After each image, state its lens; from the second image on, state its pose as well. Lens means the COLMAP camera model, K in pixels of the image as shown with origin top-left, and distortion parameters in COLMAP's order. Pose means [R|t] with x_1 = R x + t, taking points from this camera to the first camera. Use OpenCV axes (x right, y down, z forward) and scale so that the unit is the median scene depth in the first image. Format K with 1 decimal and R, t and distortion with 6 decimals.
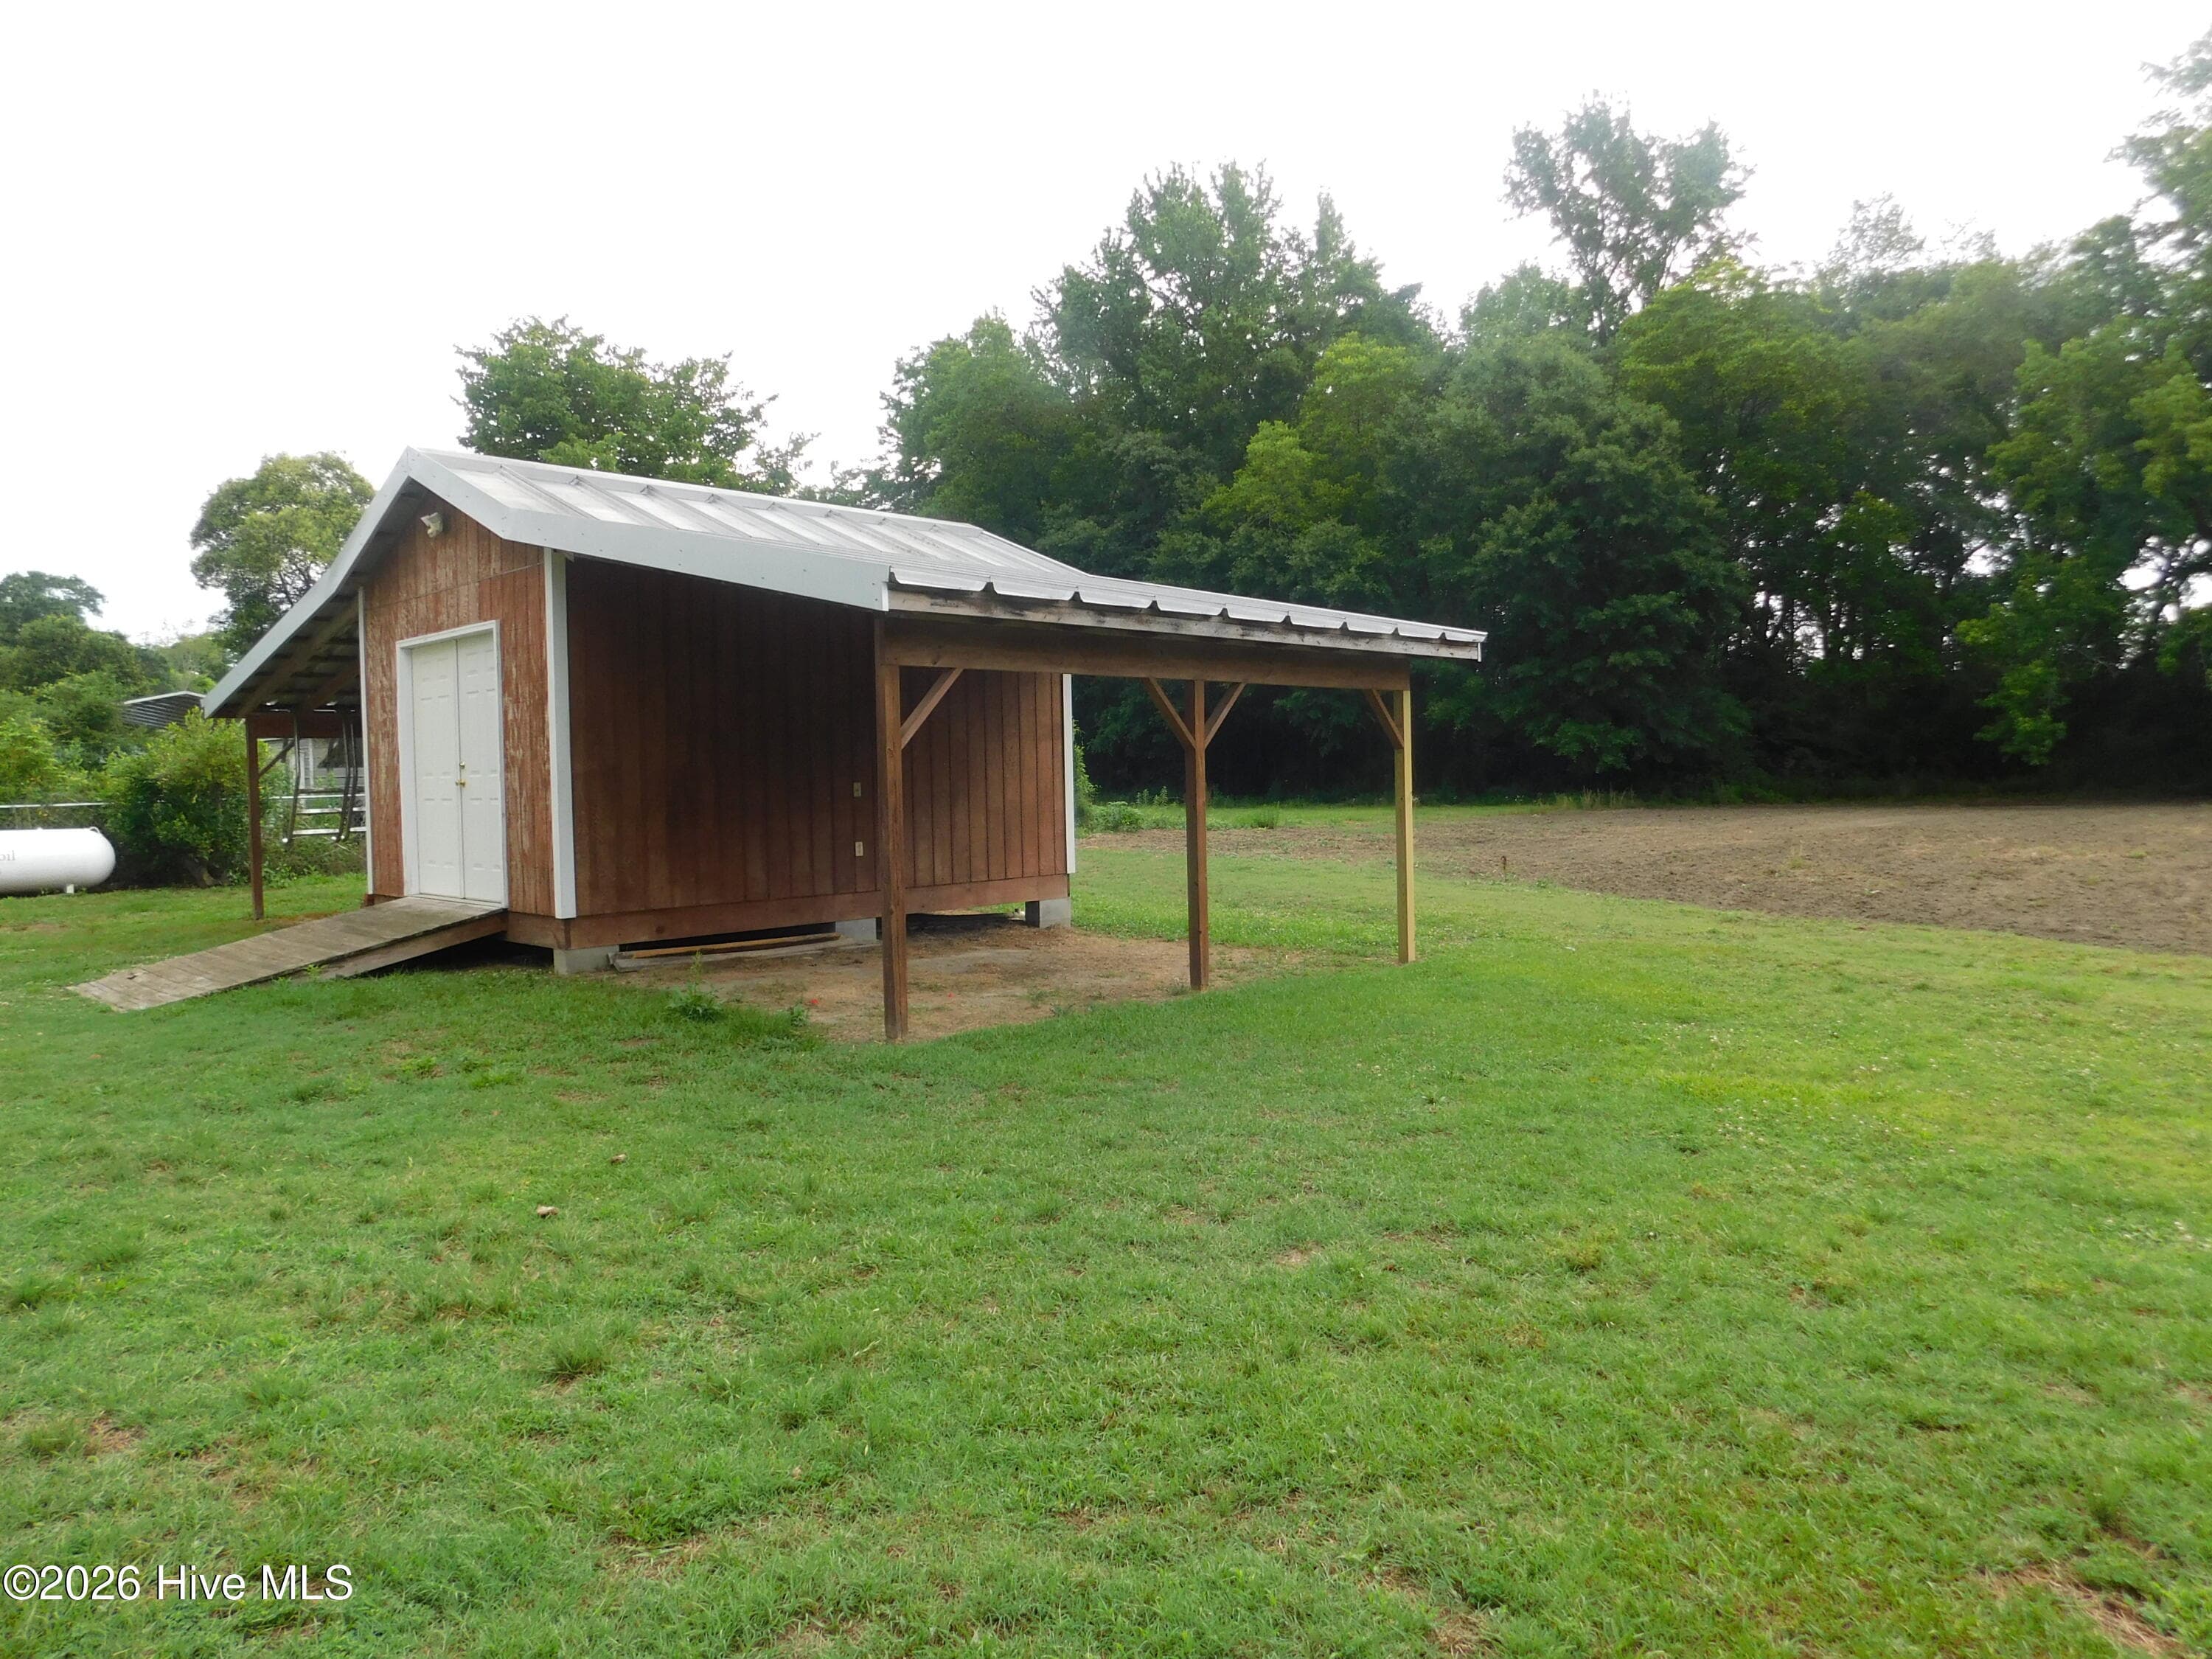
lens RADIAL K [[1441.5, 0, 1118.1], [0, 1441.5, 821.4], [0, 0, 1]] dist [-0.077468, 0.054526]
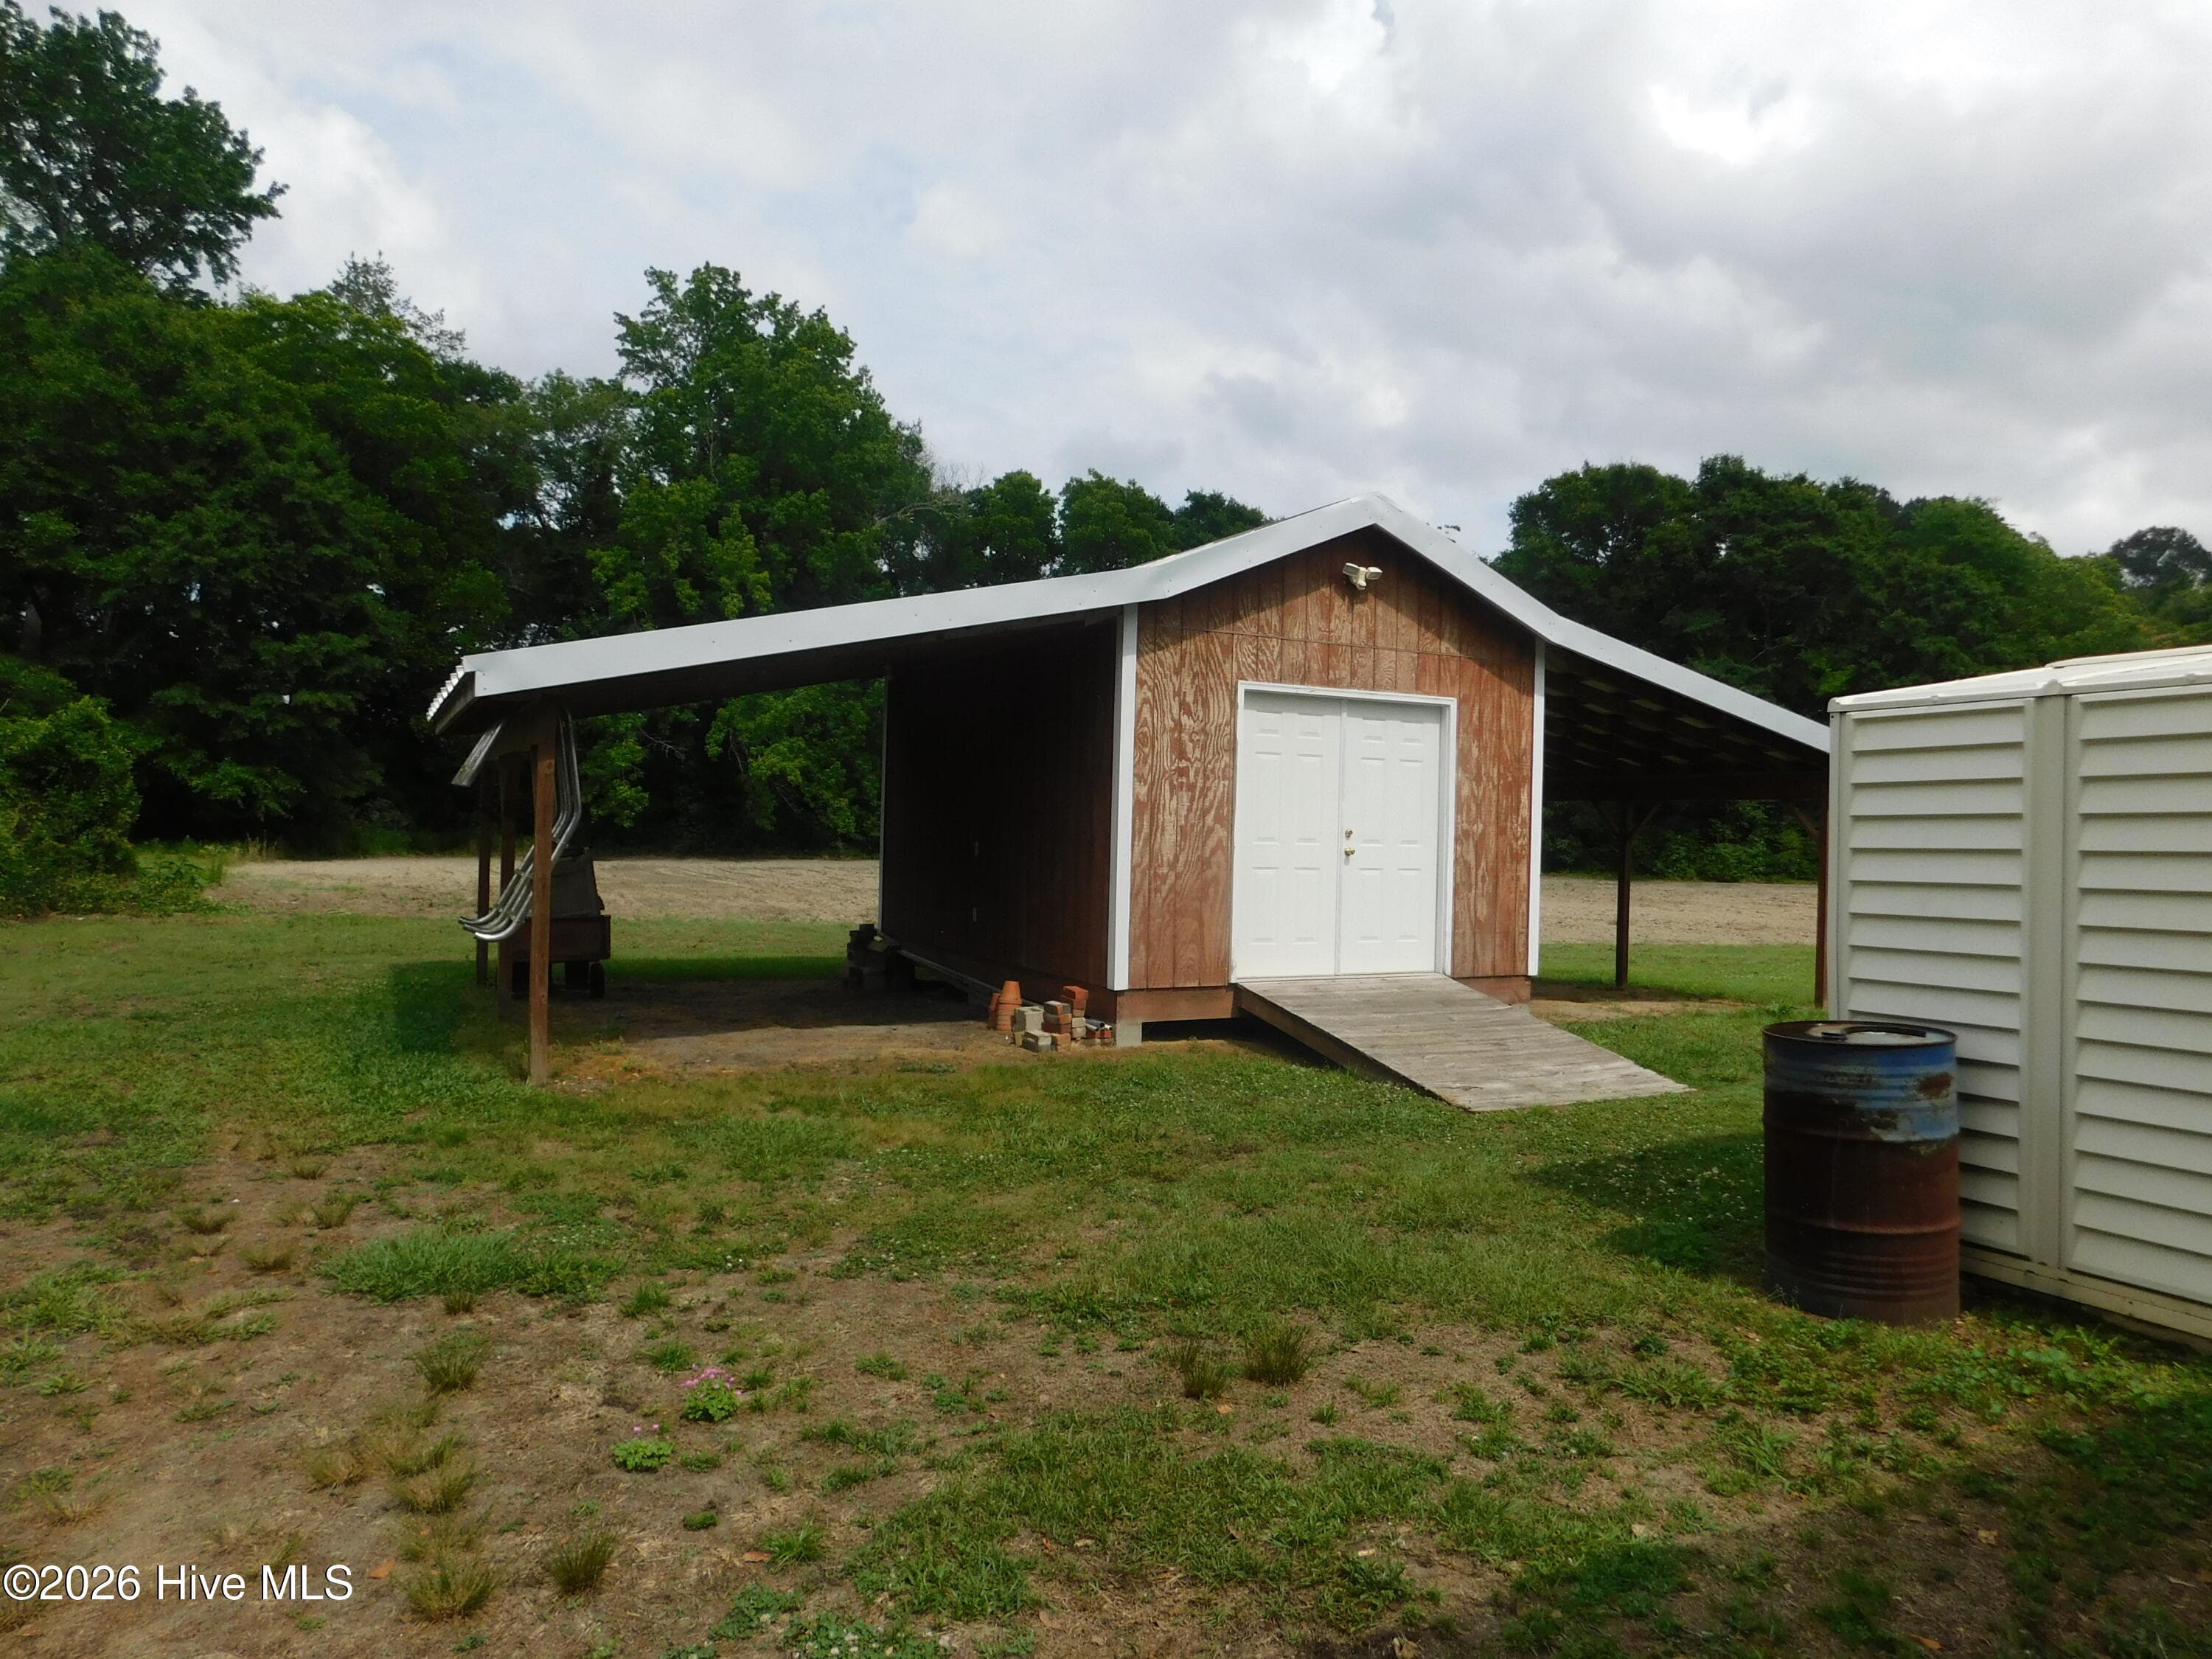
lens RADIAL K [[1439.4, 0, 1107.1], [0, 1439.4, 872.6], [0, 0, 1]] dist [-0.031387, 0.005921]
pose [[0.330998, -0.004018, 0.943623, -0.374447], [0.000813, 0.999992, 0.003973, -0.004370], [-0.943631, -0.000547, 0.330999, 0.218966]]
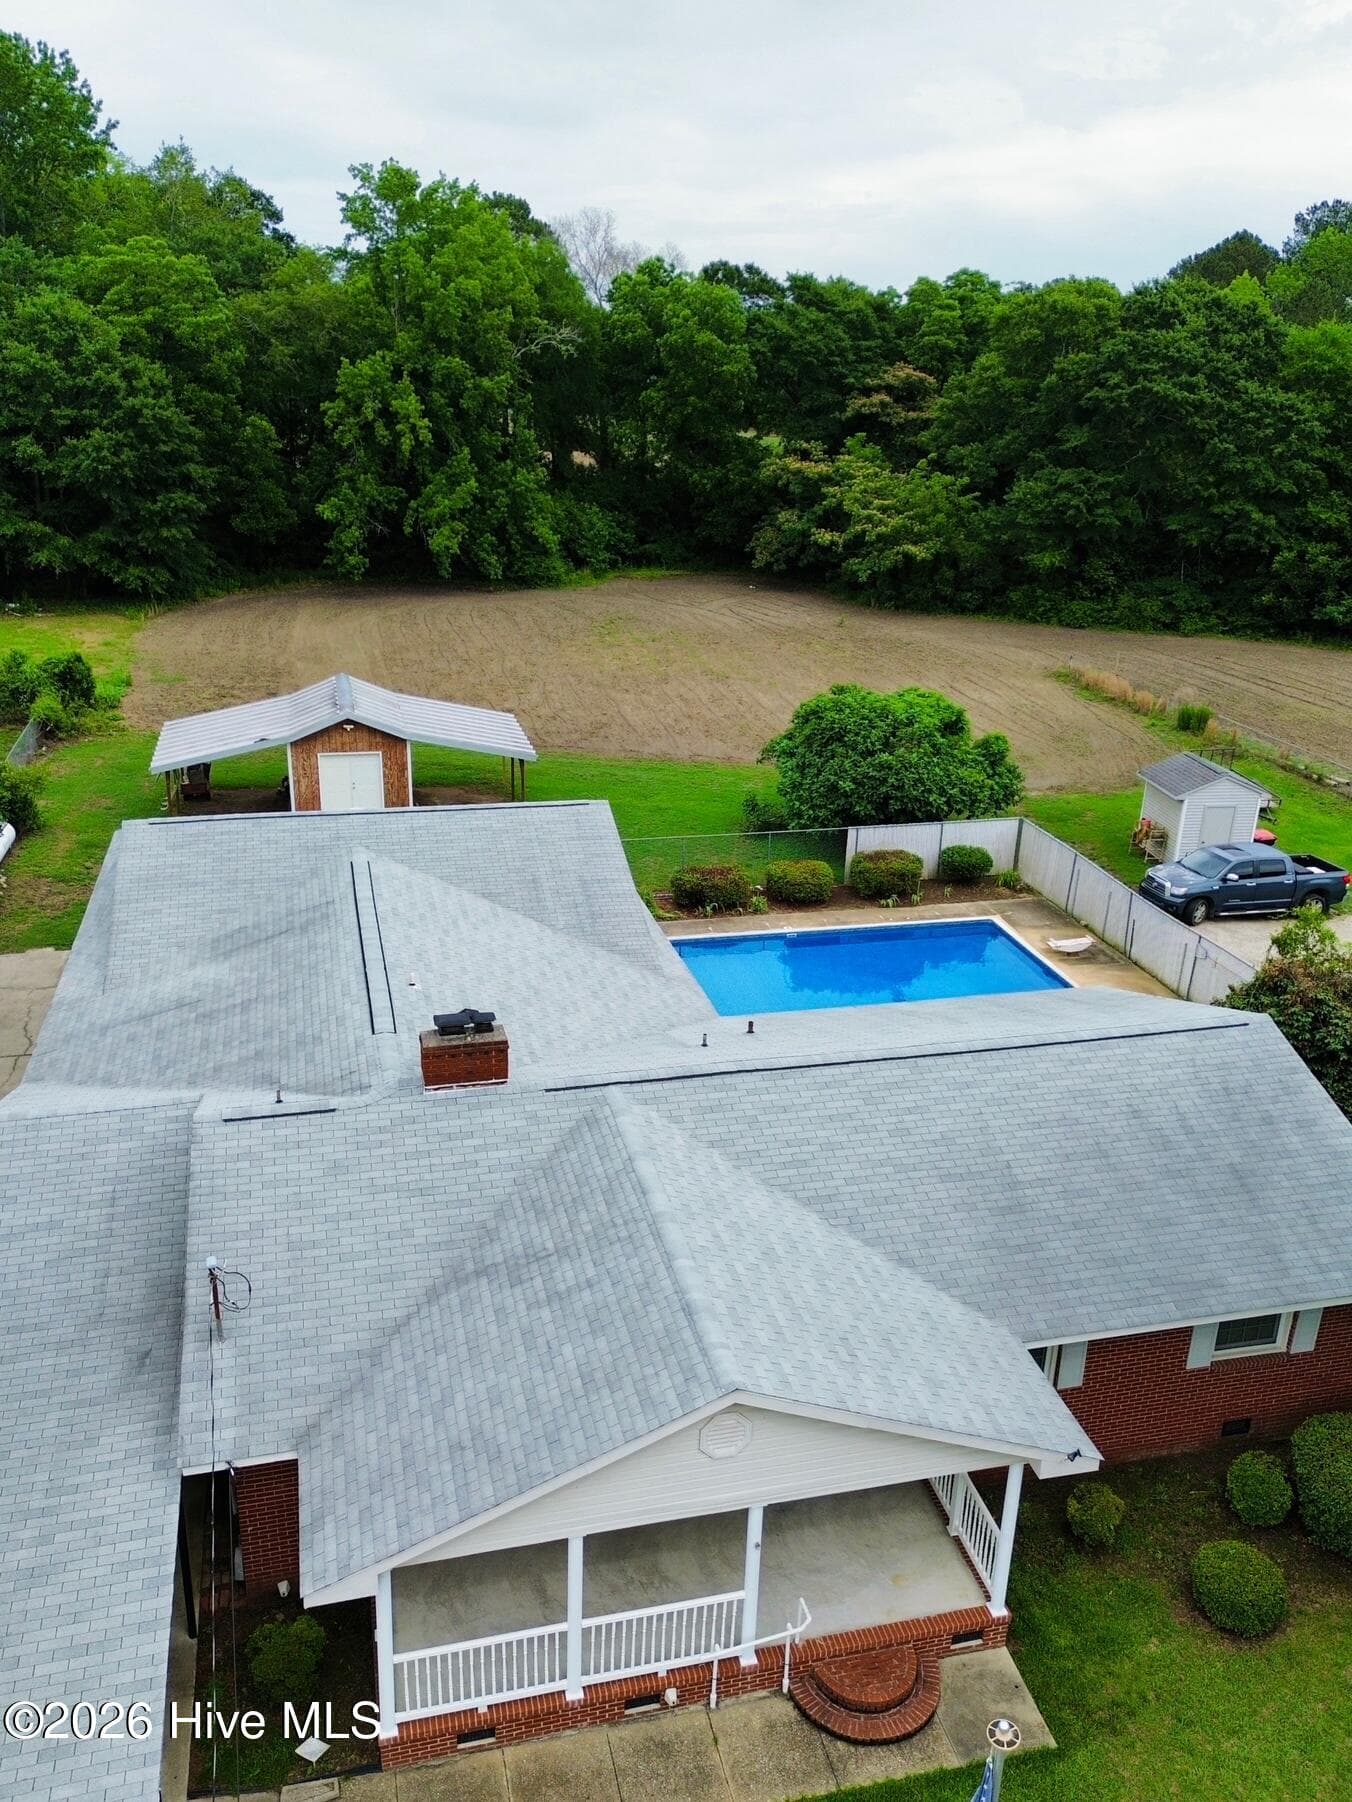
lens RADIAL K [[1394.9, 0, 675.1], [0, 1394.9, 944.4], [0, 0, 1]] dist [0.058856, 0.005187]
pose [[0.537289, -0.293826, 0.790561, -0.875379], [-0.010624, 0.934920, 0.354700, -0.278556], [-0.843331, -0.198975, 0.499200, -0.506613]]
